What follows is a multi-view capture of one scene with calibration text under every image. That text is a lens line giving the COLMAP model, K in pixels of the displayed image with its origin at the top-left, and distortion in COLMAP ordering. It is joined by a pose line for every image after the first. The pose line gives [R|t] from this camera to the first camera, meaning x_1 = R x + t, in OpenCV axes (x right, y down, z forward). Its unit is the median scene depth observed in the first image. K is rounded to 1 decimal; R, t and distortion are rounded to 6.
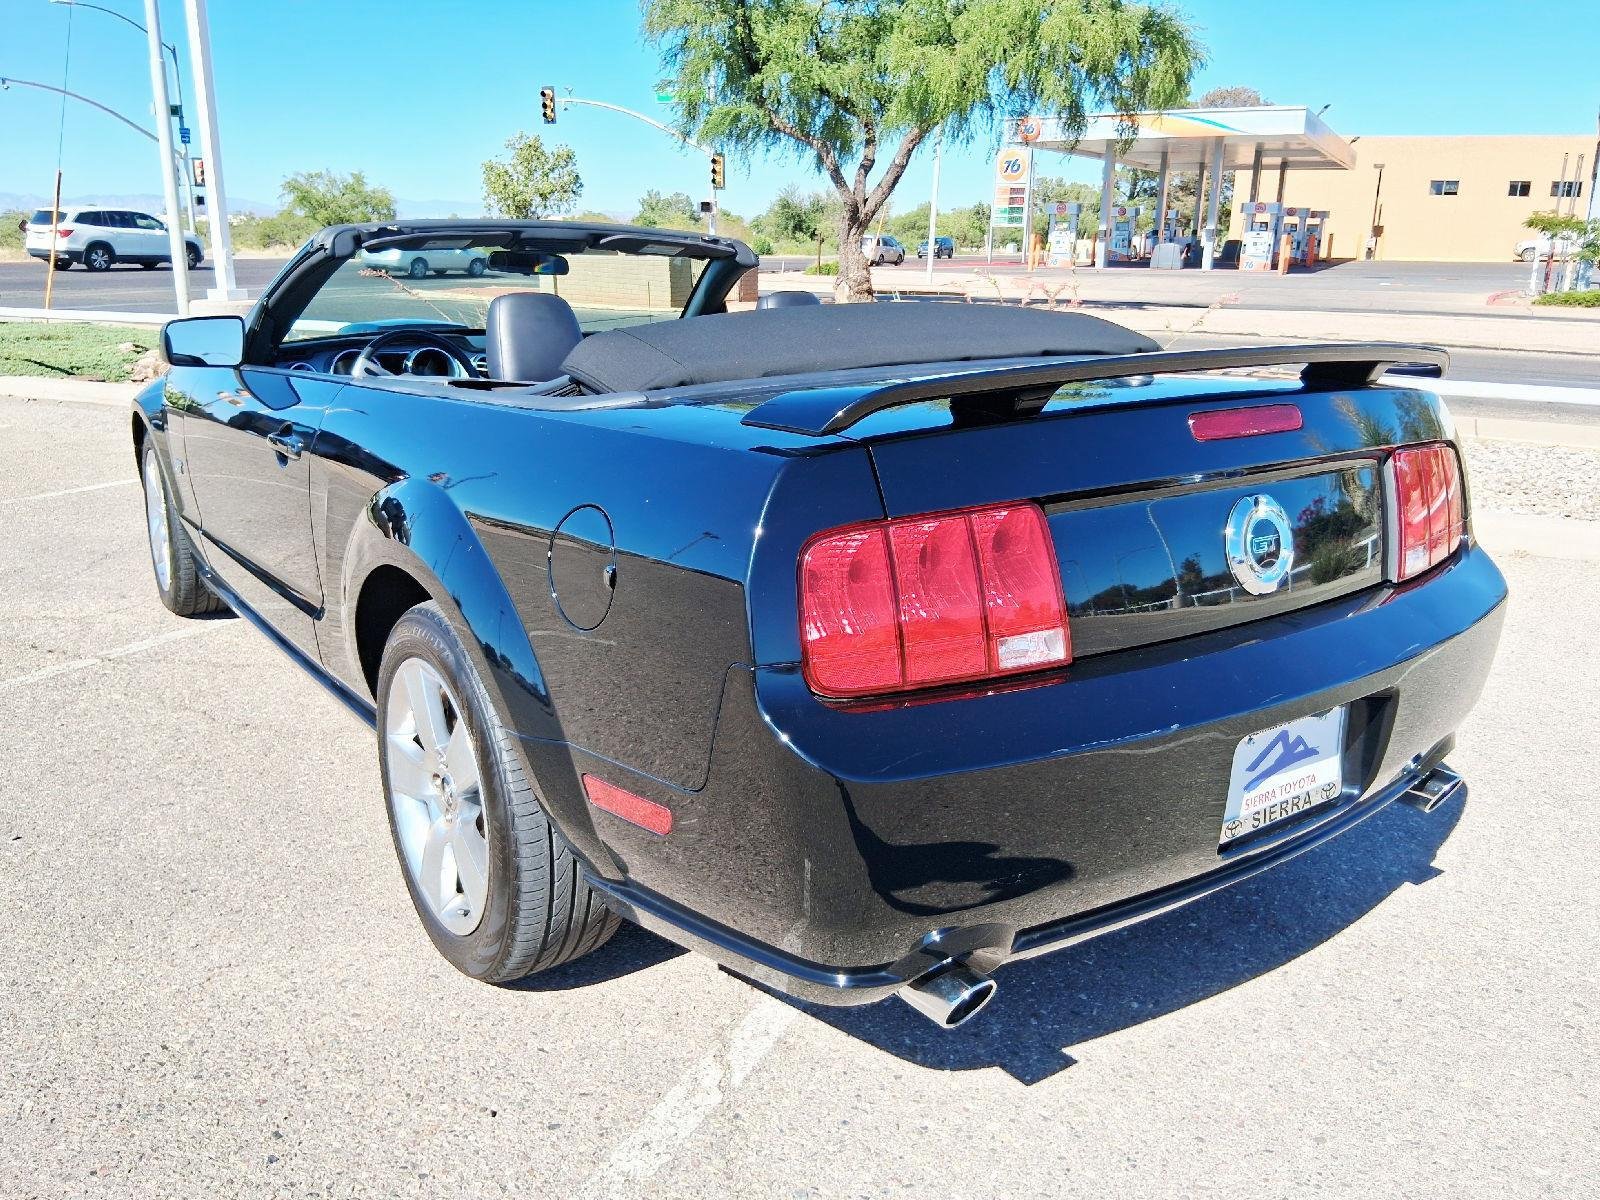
lens RADIAL K [[1275.5, 0, 800.0], [0, 1275.5, 600.0], [0, 0, 1]] dist [0.093973, -0.210737]
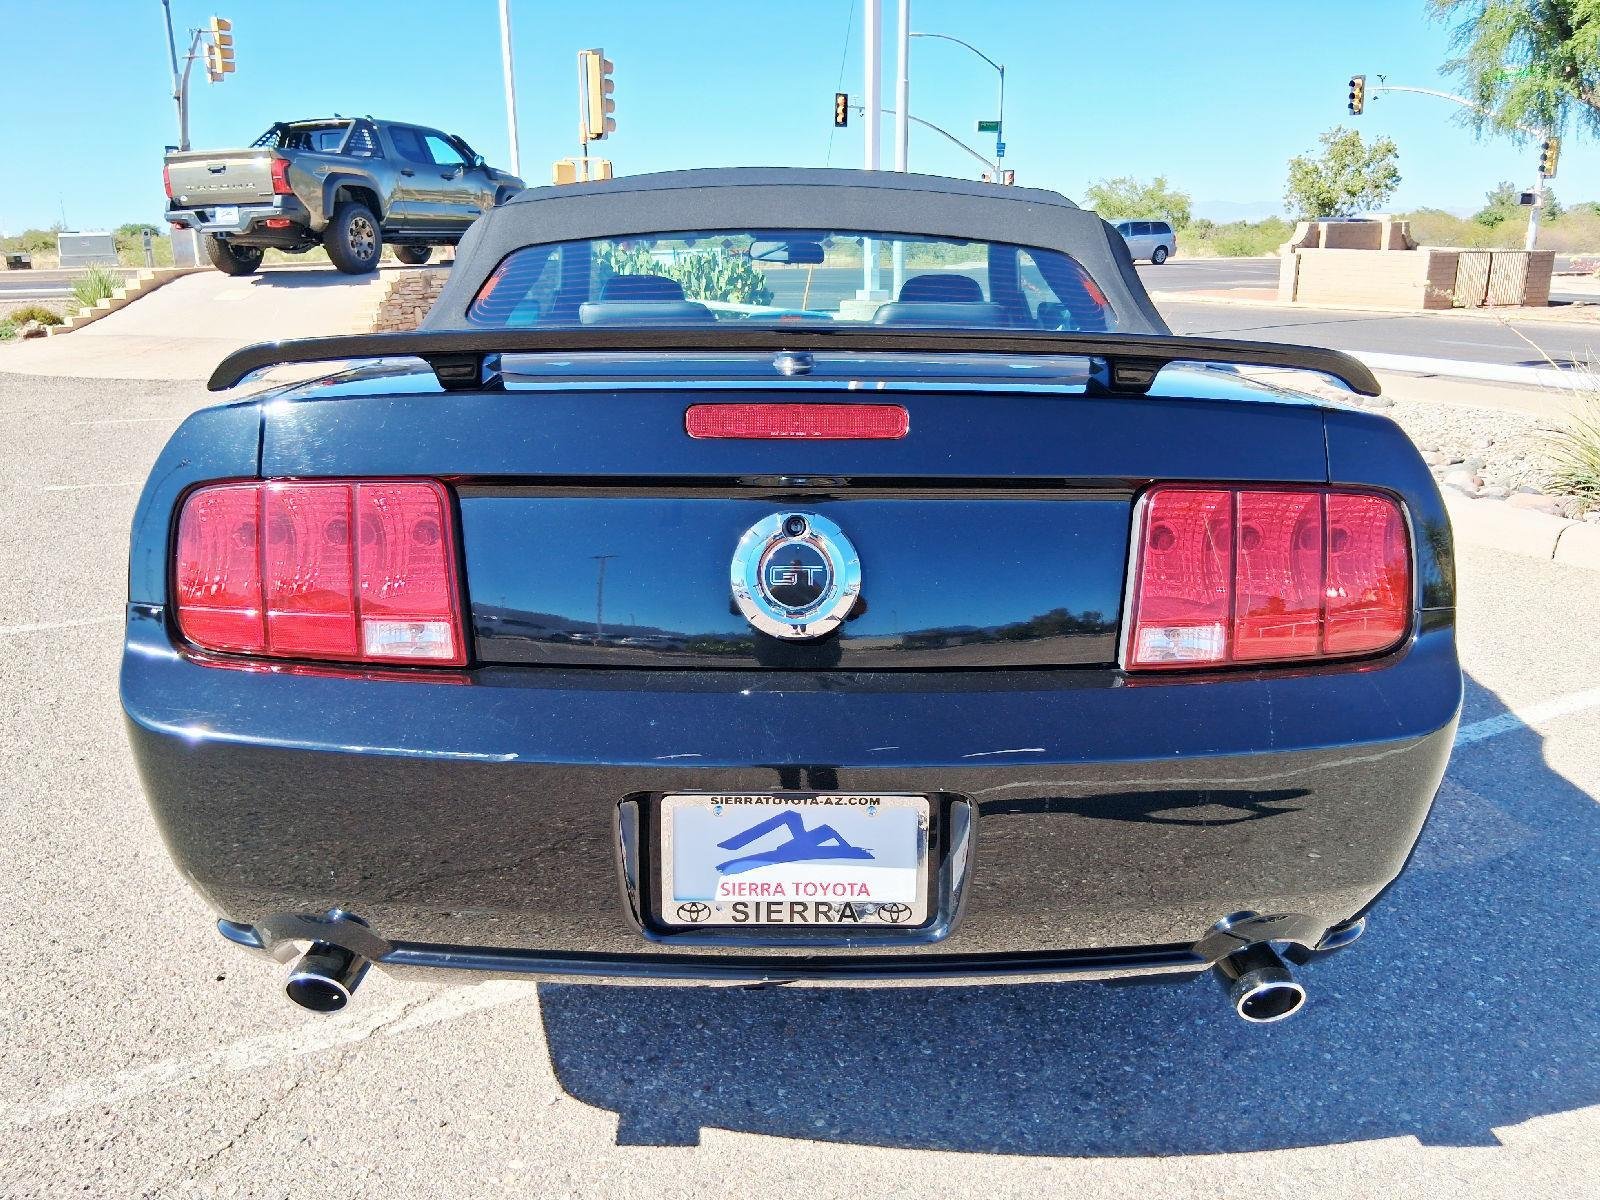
lens RADIAL K [[1270.3, 0, 800.0], [0, 1270.3, 600.0], [0, 0, 1]] dist [0.065943, -0.141029]
pose [[0.799546, 0.147595, -0.582187, 0.548273], [-0.148787, 0.987795, 0.046086, -0.043164], [0.581884, 0.049774, 0.811748, 0.242081]]
